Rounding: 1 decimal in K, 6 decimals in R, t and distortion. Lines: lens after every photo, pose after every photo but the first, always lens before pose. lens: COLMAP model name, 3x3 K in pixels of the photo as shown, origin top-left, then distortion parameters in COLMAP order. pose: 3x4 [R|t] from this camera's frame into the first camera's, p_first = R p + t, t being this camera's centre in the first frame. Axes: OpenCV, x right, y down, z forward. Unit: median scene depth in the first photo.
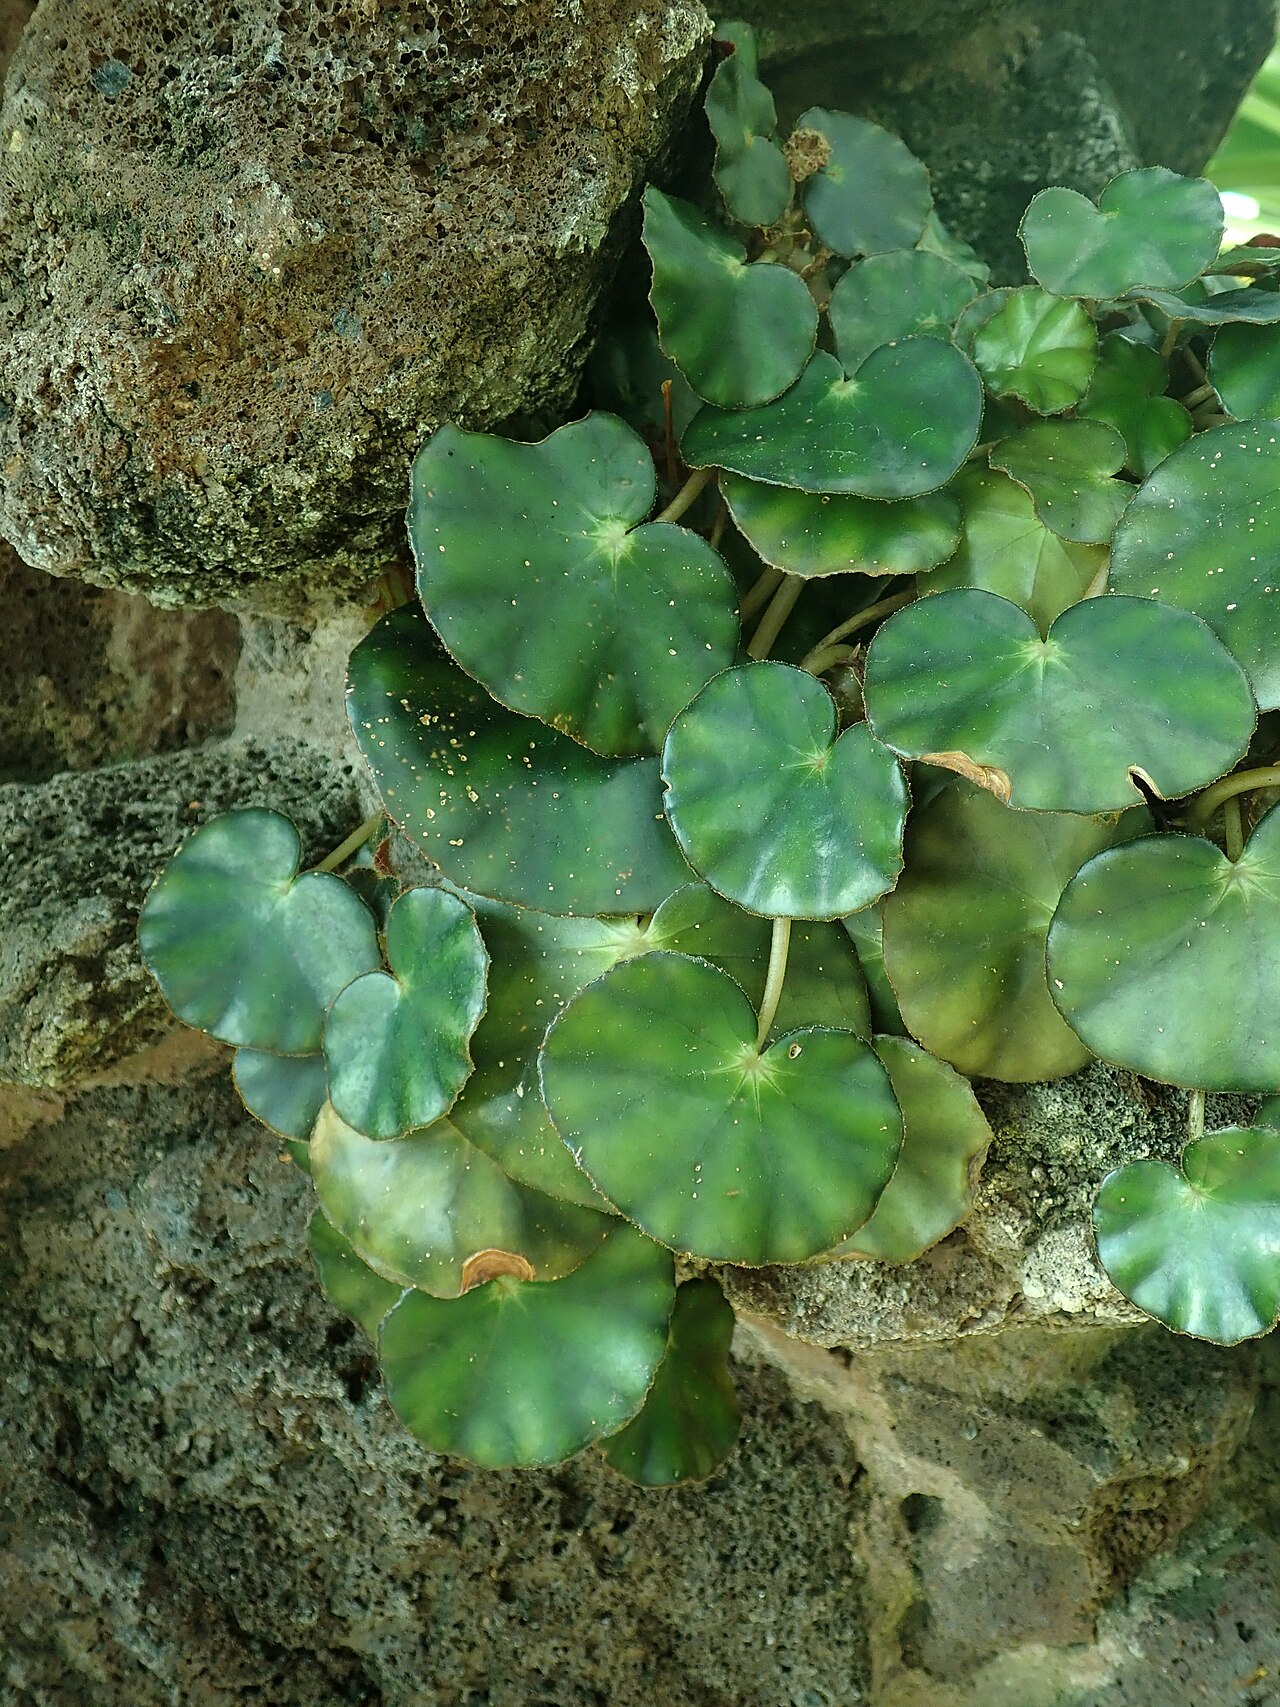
lens RADIAL K [[1539.0, 0, 640.0], [0, 1539.0, 853.5], [0, 0, 1]] dist [-0.025700, -0.017289]
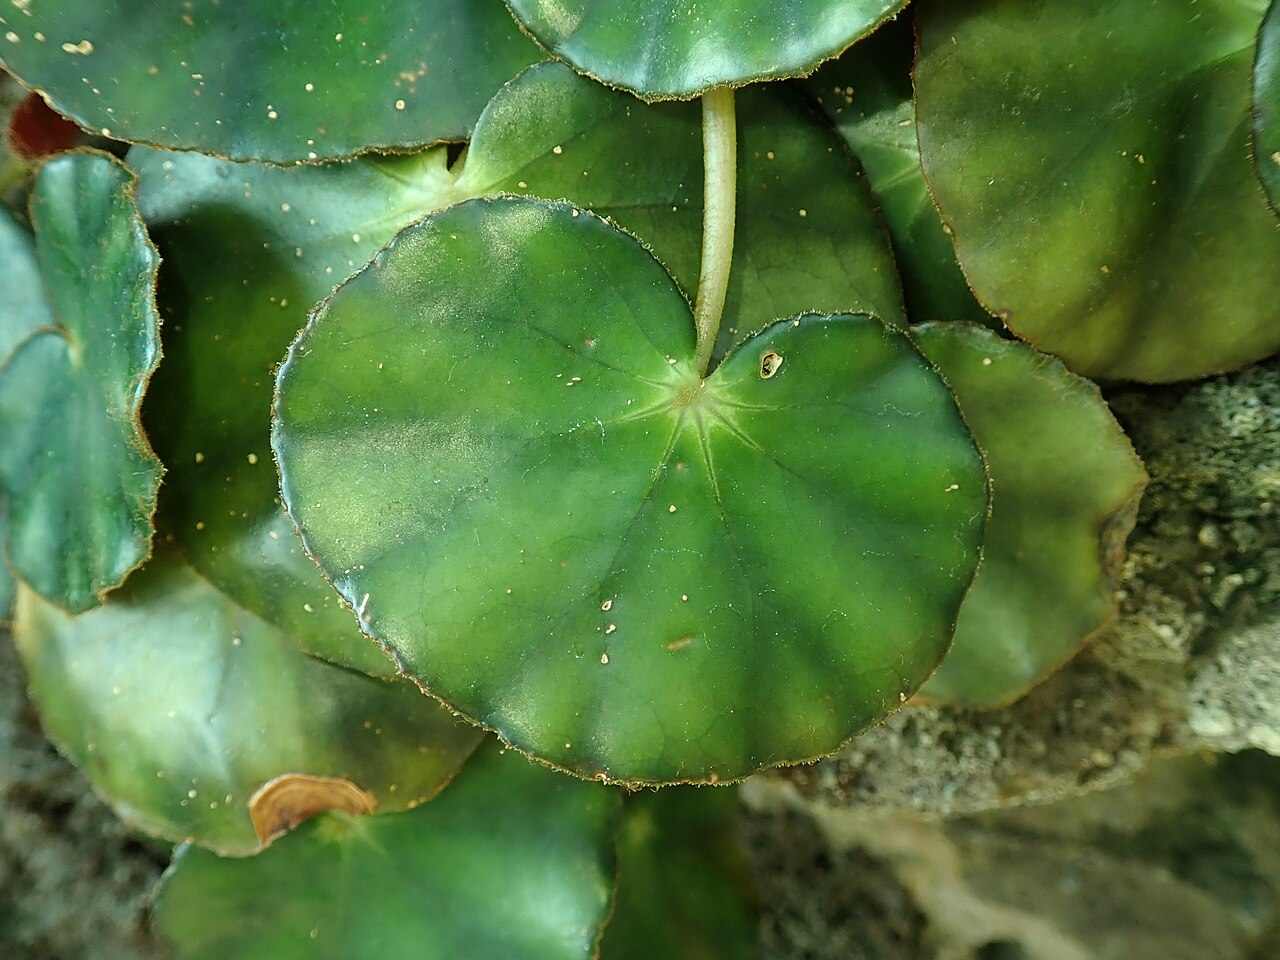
lens RADIAL K [[1154.1, 0, 640.0], [0, 1154.1, 480.0], [0, 0, 1]] dist [-0.025700, -0.017289]
pose [[0.991924, -0.121365, -0.036835, 0.062582], [0.125198, 0.983411, 0.131260, 0.104322], [0.020294, -0.134811, 0.990663, 0.570347]]
